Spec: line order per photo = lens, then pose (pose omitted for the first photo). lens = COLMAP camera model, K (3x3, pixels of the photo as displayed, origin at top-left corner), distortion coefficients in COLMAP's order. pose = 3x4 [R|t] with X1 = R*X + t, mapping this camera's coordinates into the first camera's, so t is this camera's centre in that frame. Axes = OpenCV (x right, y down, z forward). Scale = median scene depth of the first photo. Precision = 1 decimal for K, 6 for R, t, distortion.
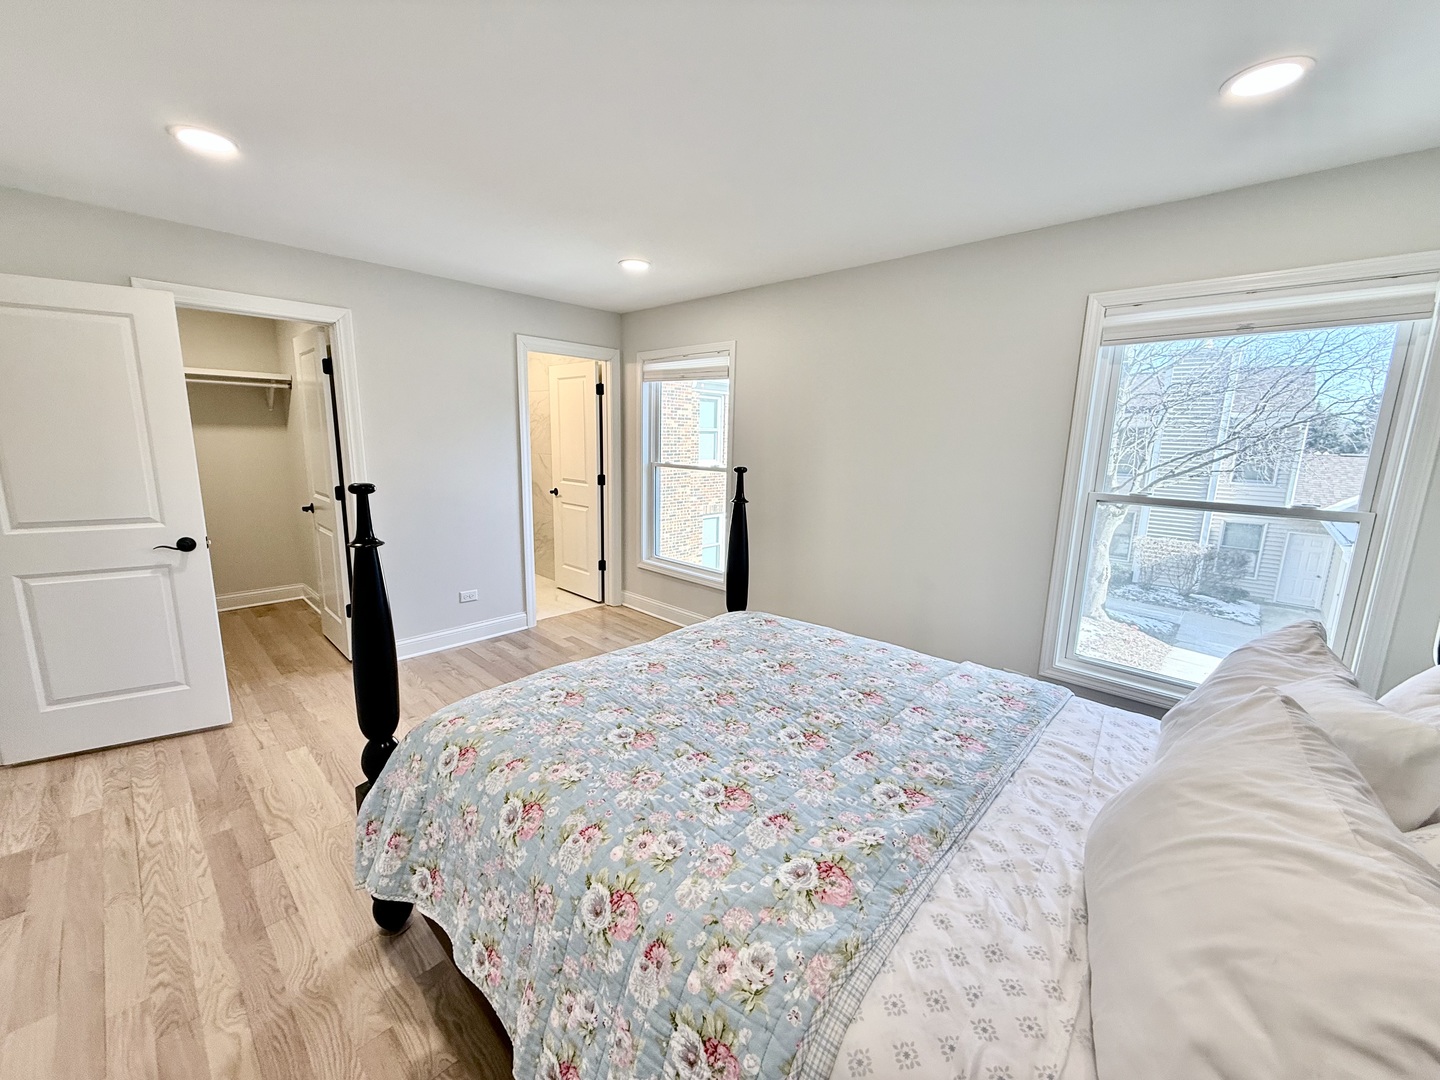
lens RADIAL K [[570.5, 0, 716.6], [0, 570.5, 539.0], [0, 0, 1]] dist [0.001350, 0.000062]
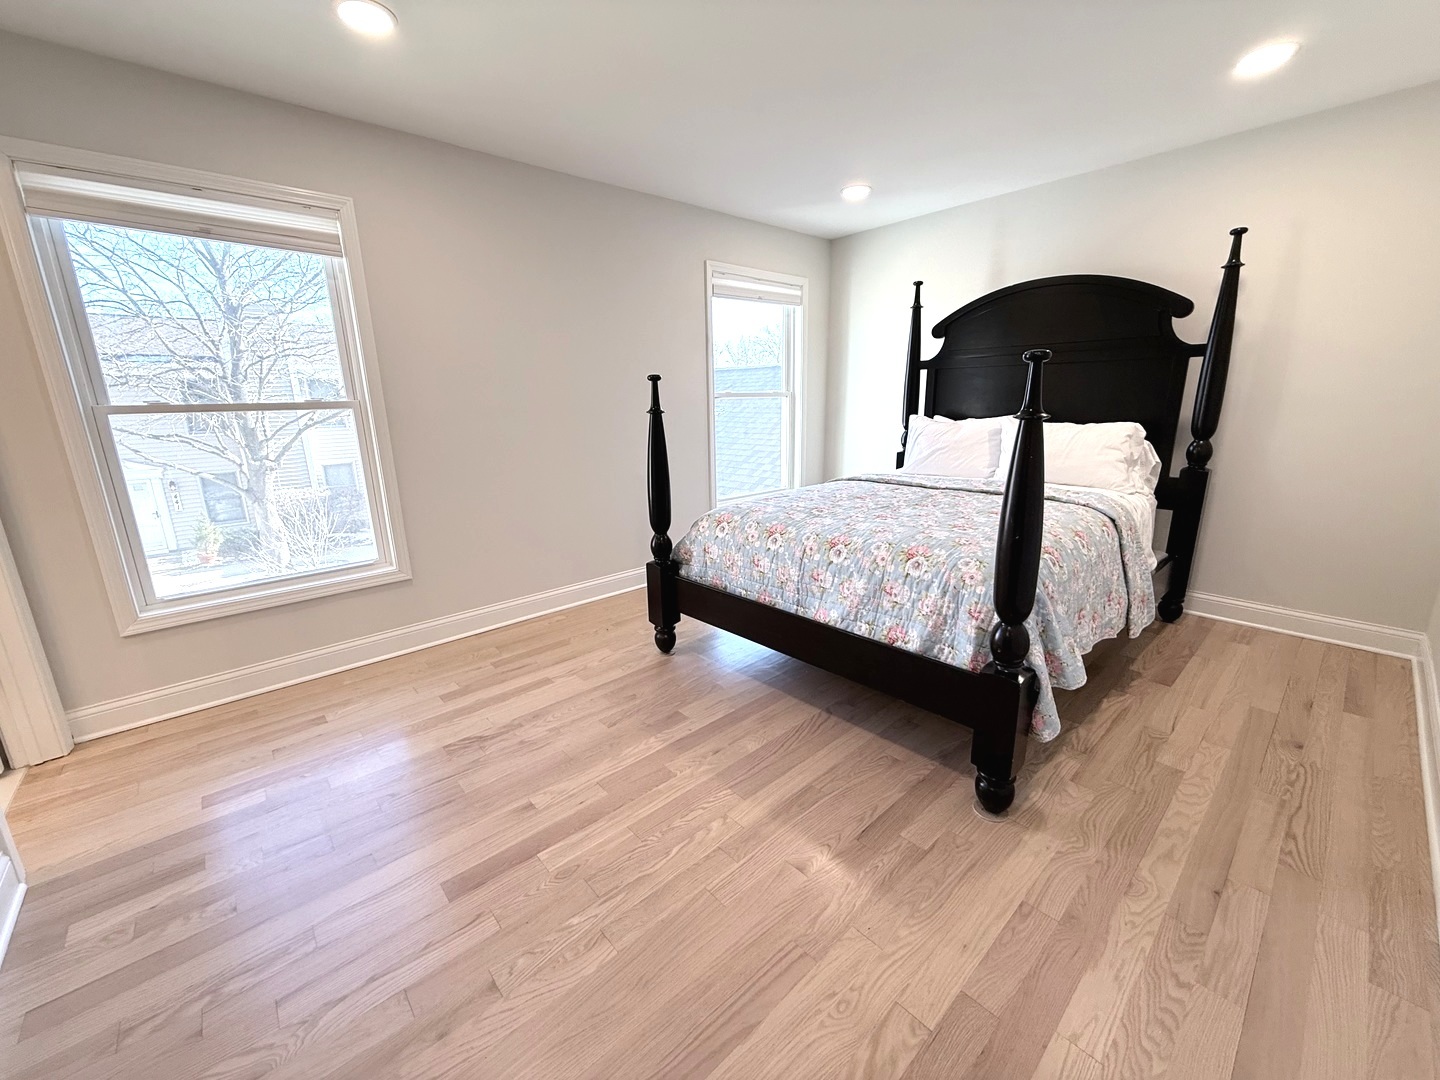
lens RADIAL K [[570.5, 0, 715.1], [0, 570.5, 537.9], [0, 0, 1]] dist [0.001350, 0.000062]
pose [[0.091308, -0.268364, 0.958981, -0.940823], [0.199640, 0.948386, 0.246390, -0.082878], [-0.975606, 0.168954, 0.140172, 0.816797]]
